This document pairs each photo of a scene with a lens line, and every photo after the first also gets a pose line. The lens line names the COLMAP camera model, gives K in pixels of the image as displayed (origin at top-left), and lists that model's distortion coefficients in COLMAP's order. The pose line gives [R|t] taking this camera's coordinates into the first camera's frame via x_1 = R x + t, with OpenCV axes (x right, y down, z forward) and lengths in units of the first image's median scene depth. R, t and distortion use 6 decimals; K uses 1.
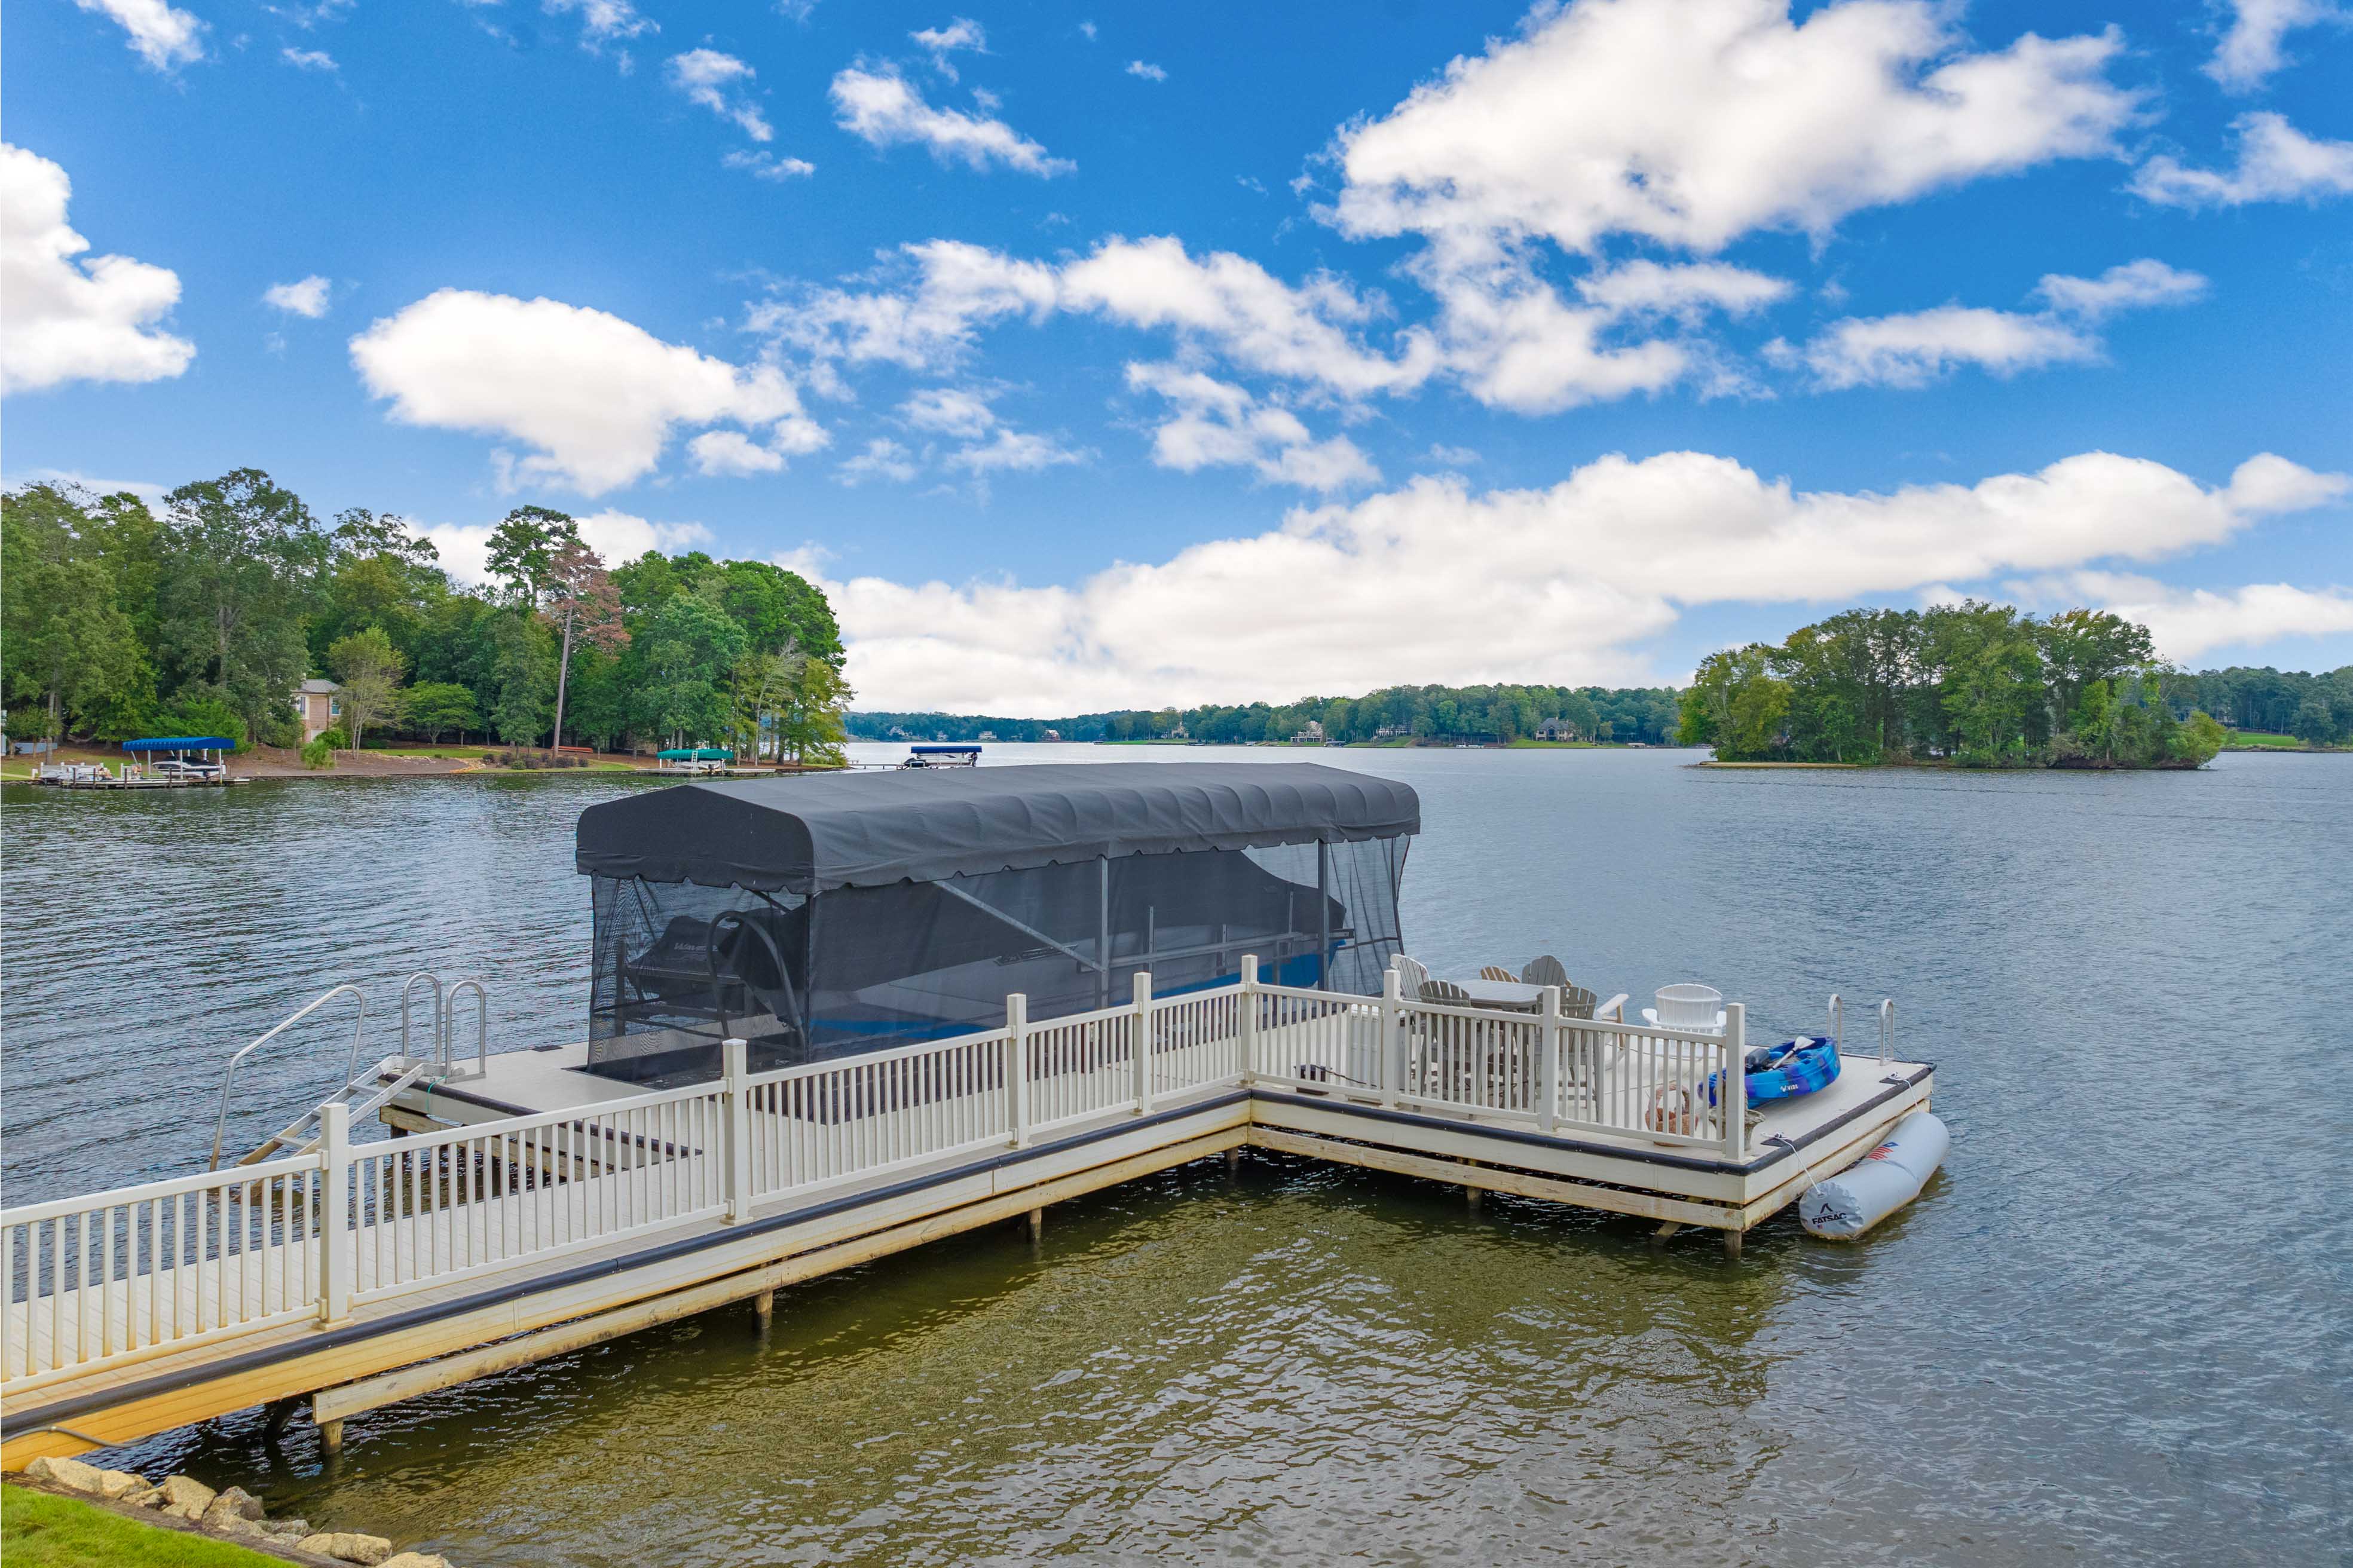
lens RADIAL K [[1687.0, 0, 1173.9], [0, 1687.0, 676.5], [0, 0, 1]] dist [-0.002687, -0.075980]
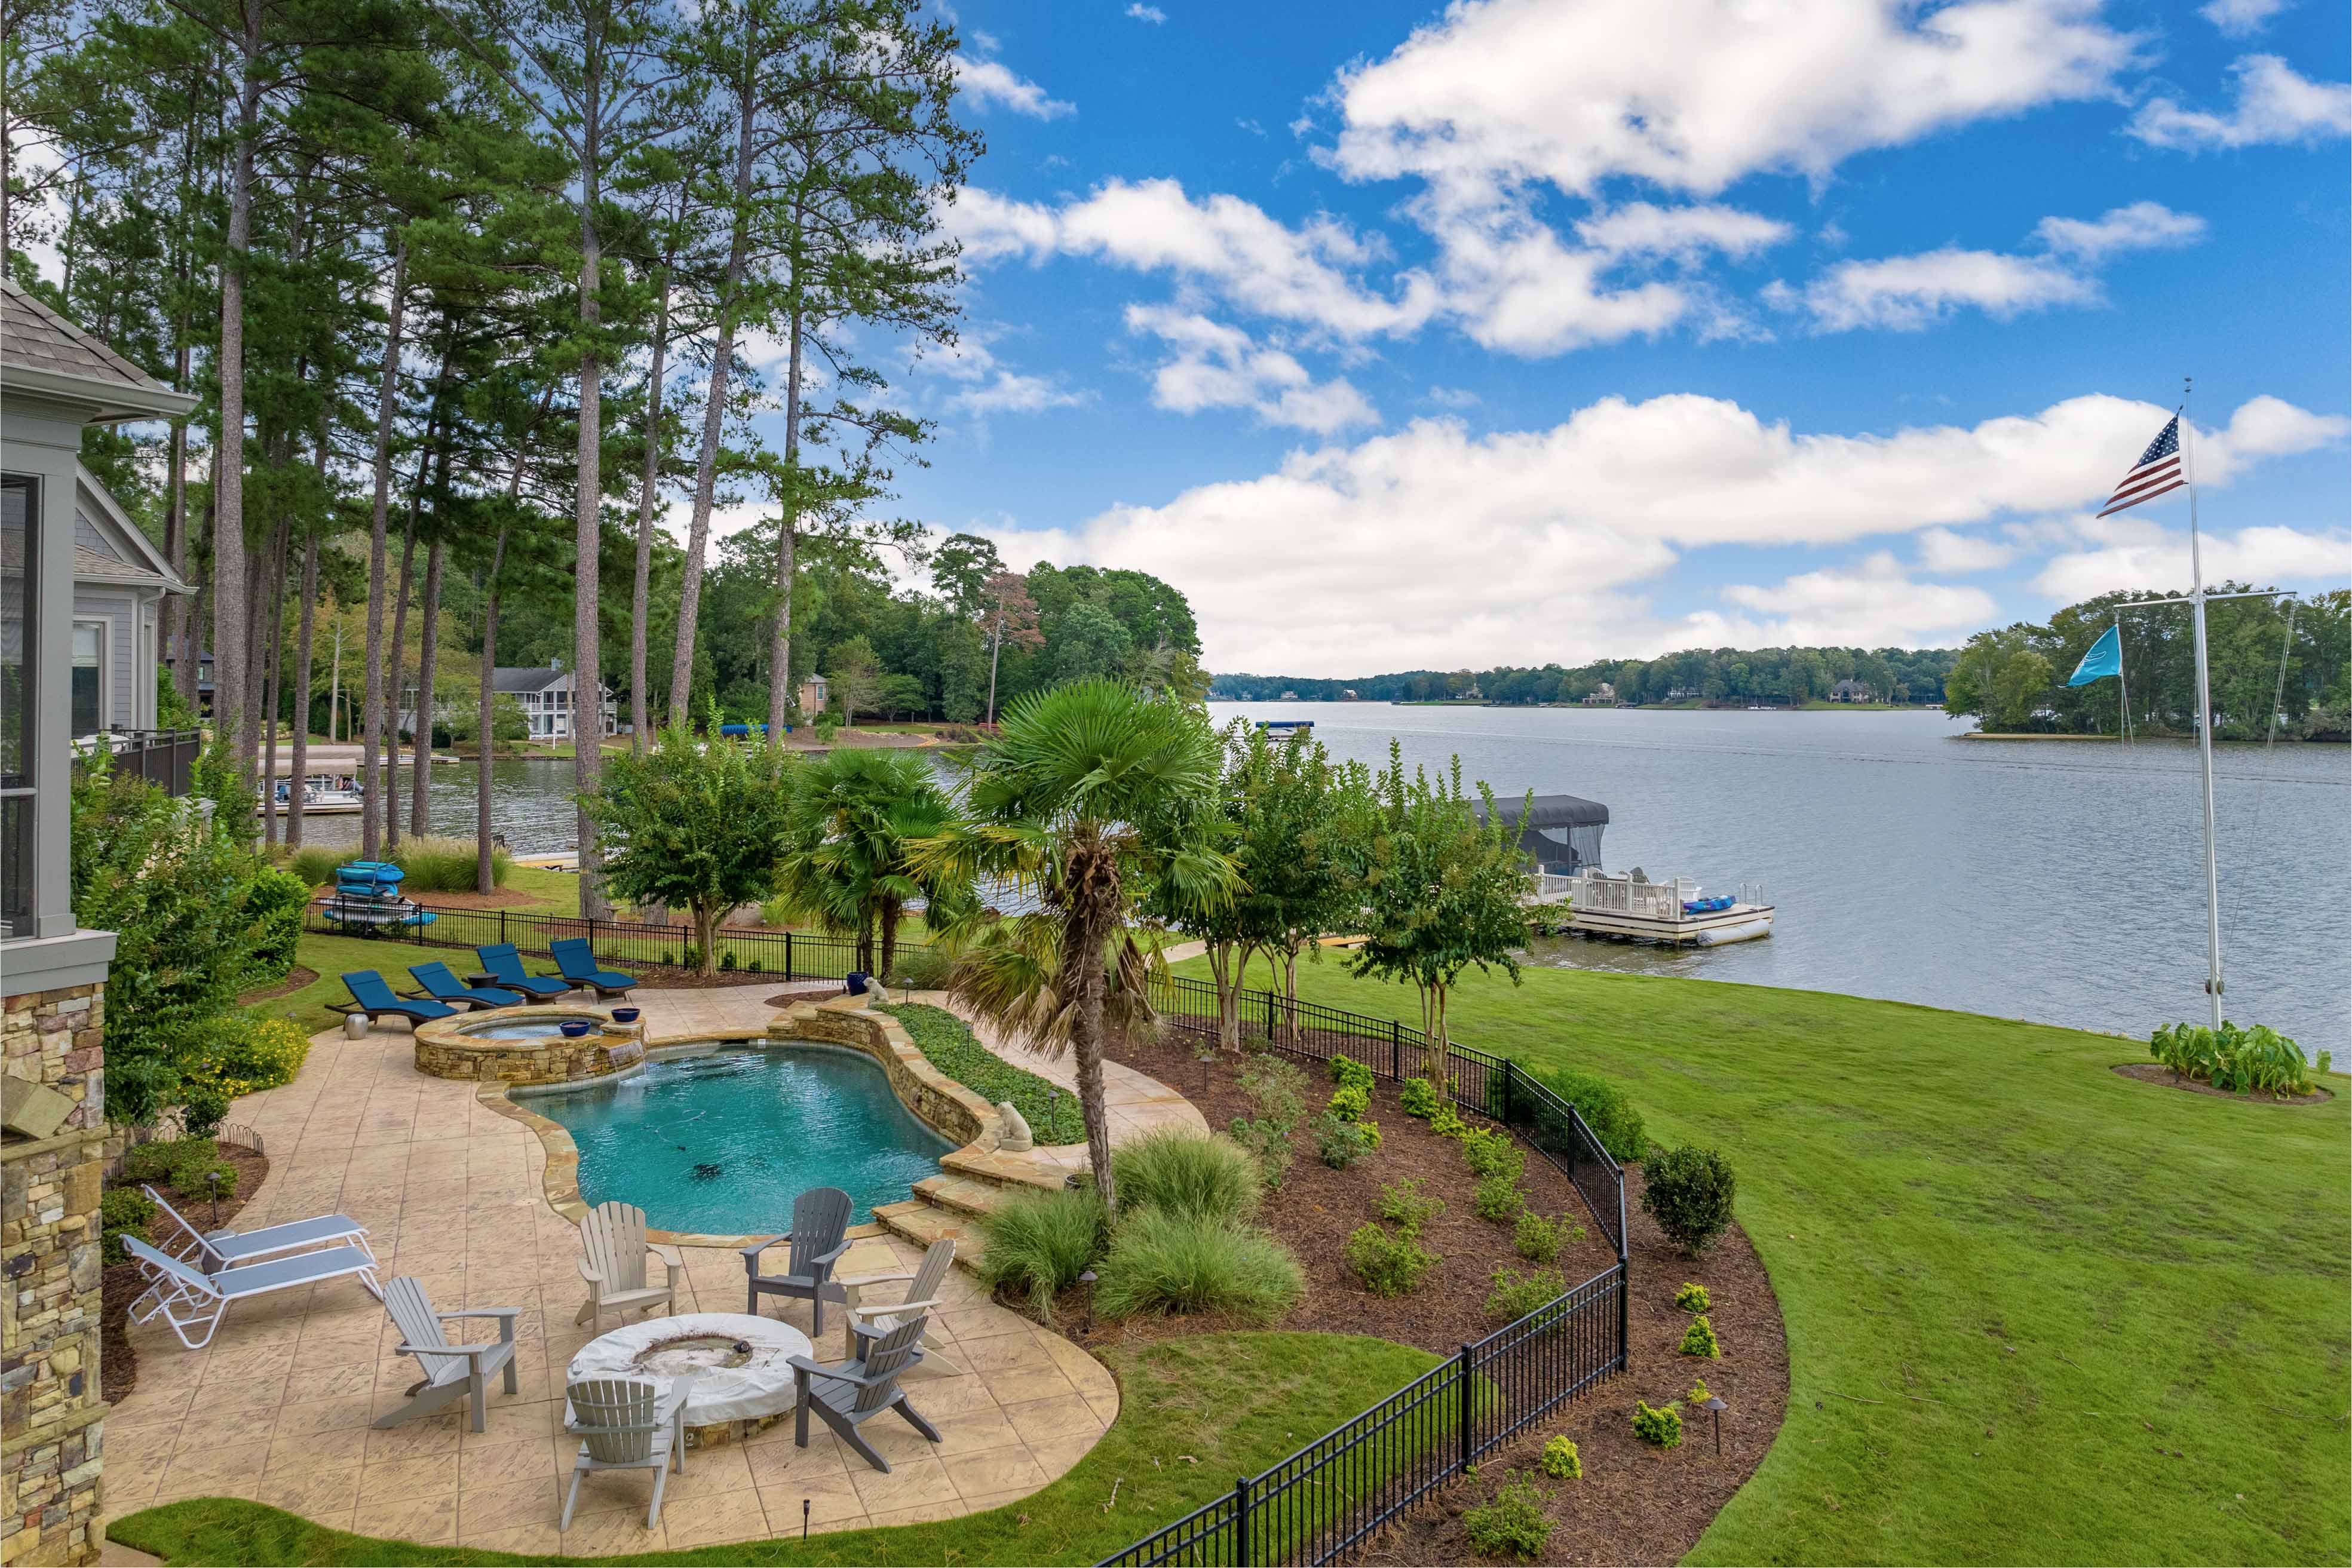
lens RADIAL K [[1686.3, 0, 1173.4], [0, 1686.3, 676.5], [0, 0, 1]] dist [-0.002687, -0.075980]
pose [[0.985461, -0.001586, -0.169896, -0.007193], [0.006435, 0.999587, 0.027993, -0.020782], [0.169781, -0.028679, 0.985064, -0.163800]]
